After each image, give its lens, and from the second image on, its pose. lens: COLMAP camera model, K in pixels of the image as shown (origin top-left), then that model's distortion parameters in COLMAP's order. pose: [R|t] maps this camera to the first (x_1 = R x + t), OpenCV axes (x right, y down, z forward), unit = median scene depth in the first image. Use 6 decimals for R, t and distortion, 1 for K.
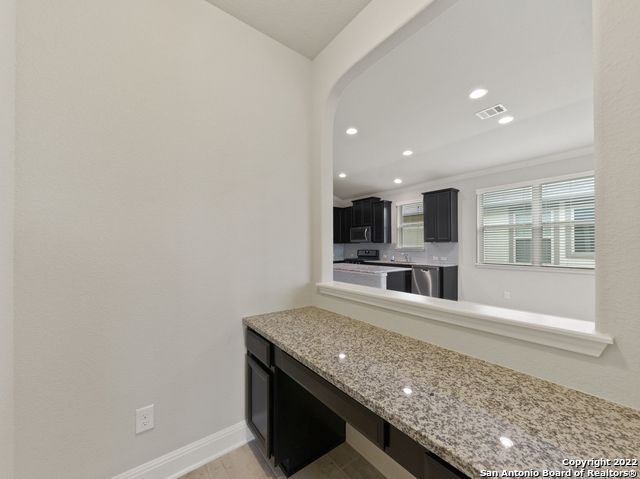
lens RADIAL K [[248.9, 0, 318.6], [0, 248.9, 240.2], [0, 0, 1]] dist [-0.005301, -0.000097]
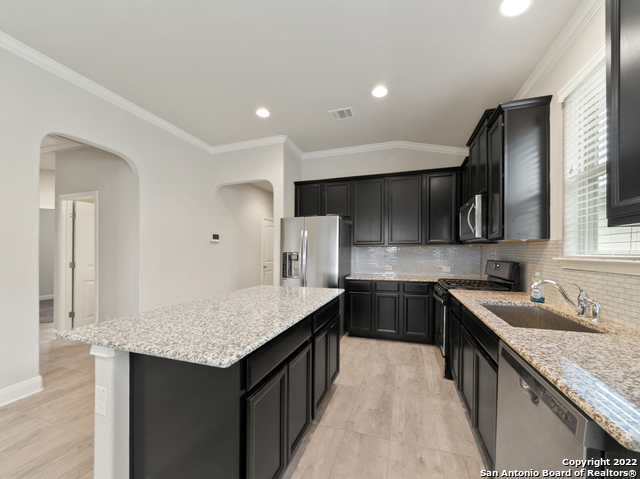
lens RADIAL K [[248.9, 0, 326.4], [0, 248.9, 250.8], [0, 0, 1]] dist [-0.005301, -0.000097]
pose [[0.573986, -0.002906, -0.818860, 0.380819], [0.021748, 0.999695, 0.011696, 0.015303], [0.818576, -0.024522, 0.573874, 0.620528]]
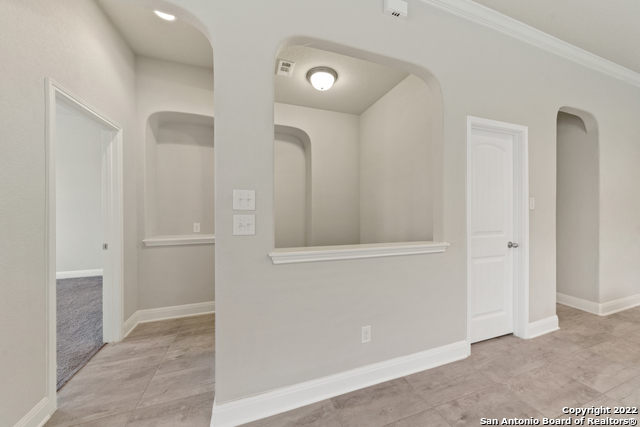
lens RADIAL K [[220.4, 0, 321.8], [0, 220.4, 210.9], [0, 0, 1]] dist [-0.004803, 0.000123]
pose [[-0.308075, -0.001062, -0.951362, 0.332479], [0.020598, 0.999758, -0.007786, 0.006910], [0.951139, -0.021994, -0.307978, 0.233349]]
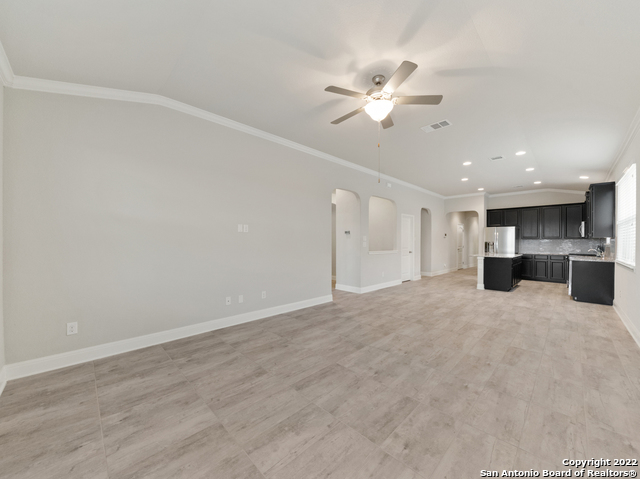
lens RADIAL K [[248.9, 0, 323.8], [0, 248.9, 241.5], [0, 0, 1]] dist [-0.005301, -0.000097]
pose [[0.134768, 0.002393, -0.990874, 1.066129], [0.019660, 0.999794, 0.005089, -0.002467], [0.990682, -0.020166, 0.134693, -0.172552]]
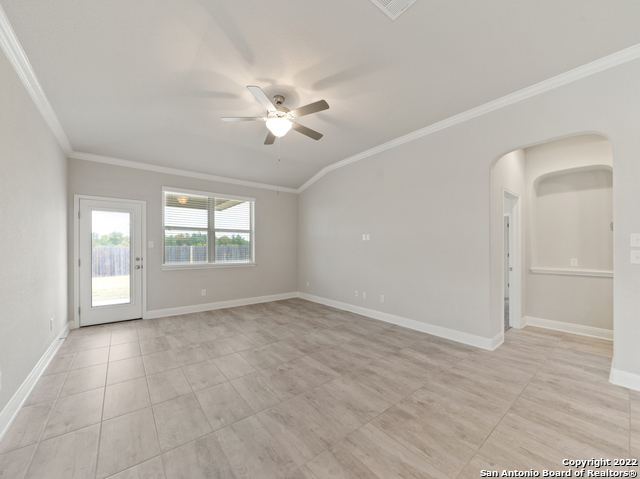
lens RADIAL K [[248.9, 0, 320.1], [0, 248.9, 247.4], [0, 0, 1]] dist [-0.005301, -0.000097]
pose [[-0.999707, 0.000692, -0.024210, 0.603585], [0.001250, 0.999733, -0.023053, 0.010620], [0.024188, -0.023076, -0.999441, 0.425398]]
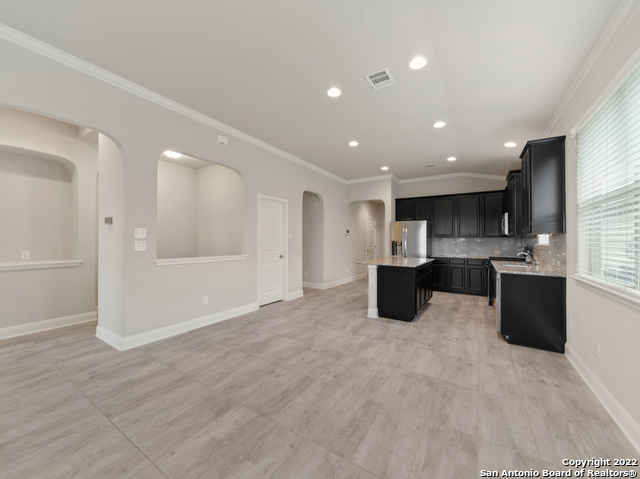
lens RADIAL K [[248.9, 0, 322.1], [0, 248.9, 237.5], [0, 0, 1]] dist [-0.005301, -0.000097]
pose [[0.346331, -0.010393, -0.938055, 0.700030], [0.016525, 0.999851, -0.004977, 0.009494], [0.937967, -0.013778, 0.346452, 0.256131]]
